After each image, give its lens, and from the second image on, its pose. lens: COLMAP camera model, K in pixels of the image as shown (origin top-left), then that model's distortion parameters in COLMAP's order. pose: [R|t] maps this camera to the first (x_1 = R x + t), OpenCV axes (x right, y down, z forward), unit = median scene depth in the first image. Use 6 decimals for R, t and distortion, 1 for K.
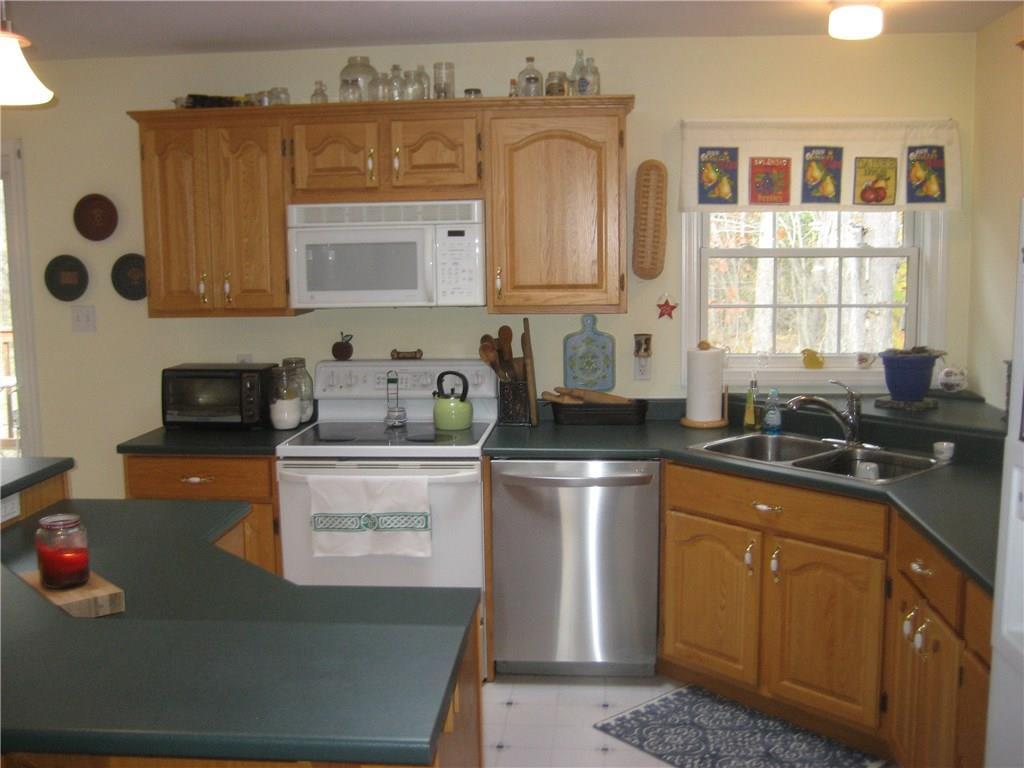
lens RADIAL K [[1073.2, 0, 514.5], [0, 1073.2, 380.4], [0, 0, 1]] dist [-0.078032, 0.000000]
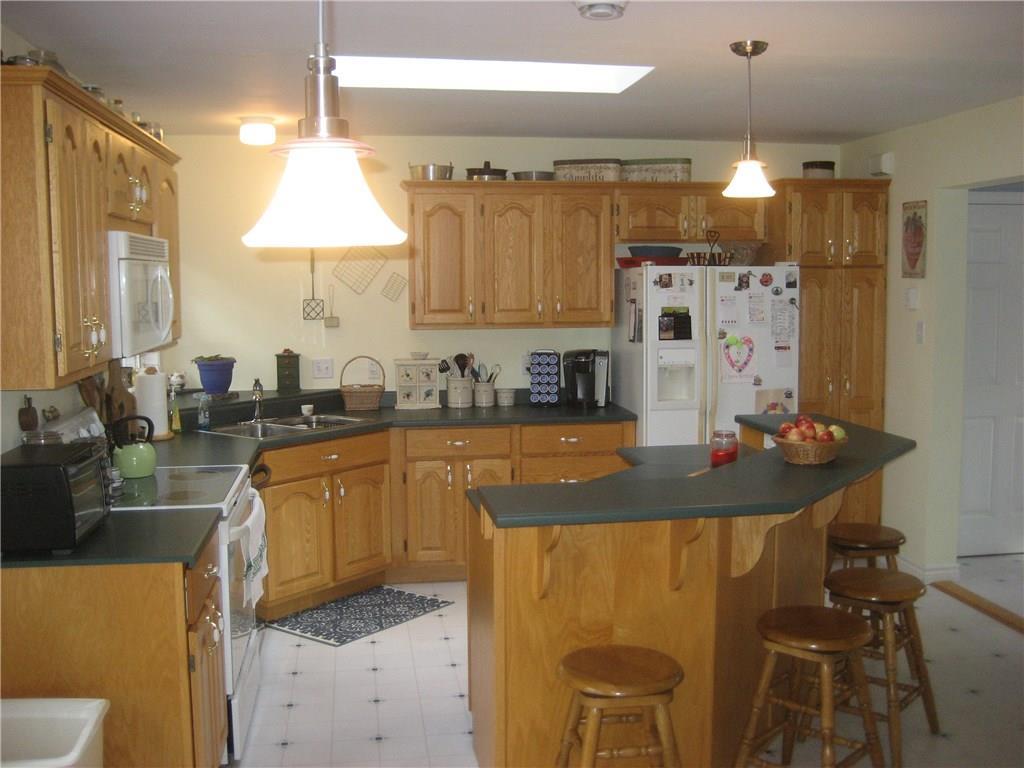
lens RADIAL K [[1073.2, 0, 512.4], [0, 1073.2, 379.8], [0, 0, 1]] dist [-0.078032, 0.000000]
pose [[-0.239138, -0.077129, 0.967917, -1.086244], [0.129770, 0.985359, 0.110580, -0.103378], [-0.962275, 0.152050, -0.225628, 0.919569]]
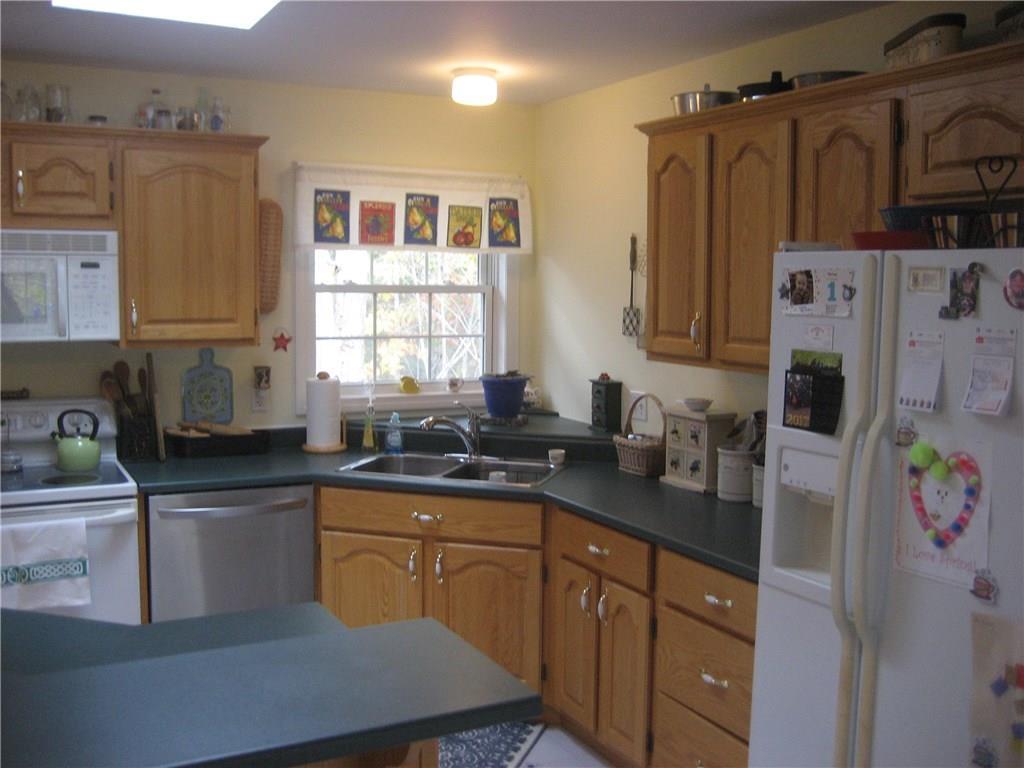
lens RADIAL K [[1073.2, 0, 509.3], [0, 1073.2, 392.3], [0, 0, 1]] dist [-0.078032, 0.000000]
pose [[0.852437, -0.033359, 0.521765, -0.229042], [0.045321, 0.998921, -0.010179, 0.003461], [-0.520862, 0.032324, 0.853029, -0.000862]]
